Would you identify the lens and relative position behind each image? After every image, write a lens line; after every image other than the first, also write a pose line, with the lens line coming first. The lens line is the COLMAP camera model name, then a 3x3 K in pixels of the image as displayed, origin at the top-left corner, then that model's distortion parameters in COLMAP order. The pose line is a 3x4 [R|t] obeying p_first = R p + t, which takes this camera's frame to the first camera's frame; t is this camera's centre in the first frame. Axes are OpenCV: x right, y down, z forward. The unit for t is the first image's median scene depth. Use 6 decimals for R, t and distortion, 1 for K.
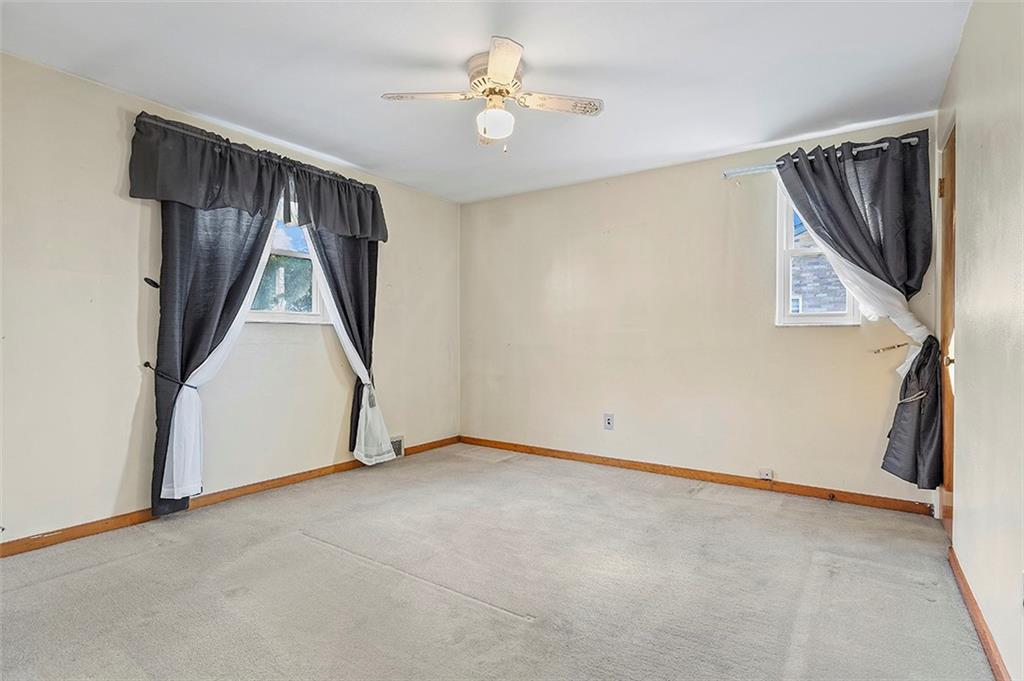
lens RADIAL K [[507.8, 0, 520.5], [0, 507.8, 322.2], [0, 0, 1]] dist [-0.022972, 0.000235]
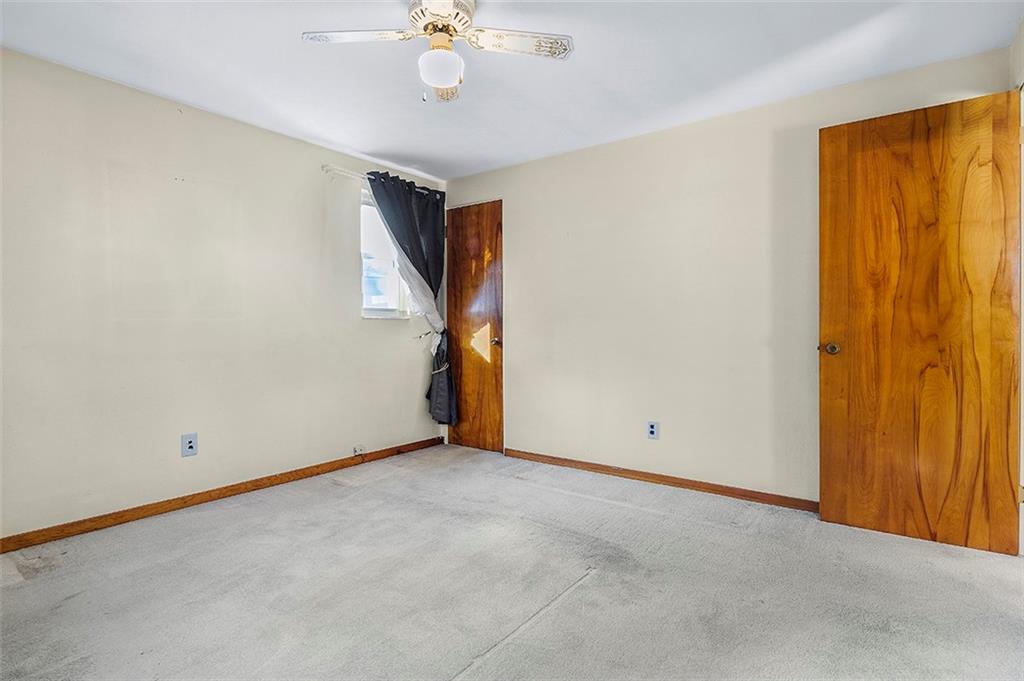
lens RADIAL K [[507.8, 0, 520.5], [0, 507.8, 322.2], [0, 0, 1]] dist [-0.022972, 0.000235]
pose [[0.035280, 0.012975, 0.999293, -0.643033], [-0.022799, 0.999666, -0.012175, 0.023535], [-0.999117, -0.022354, 0.035564, 0.622844]]
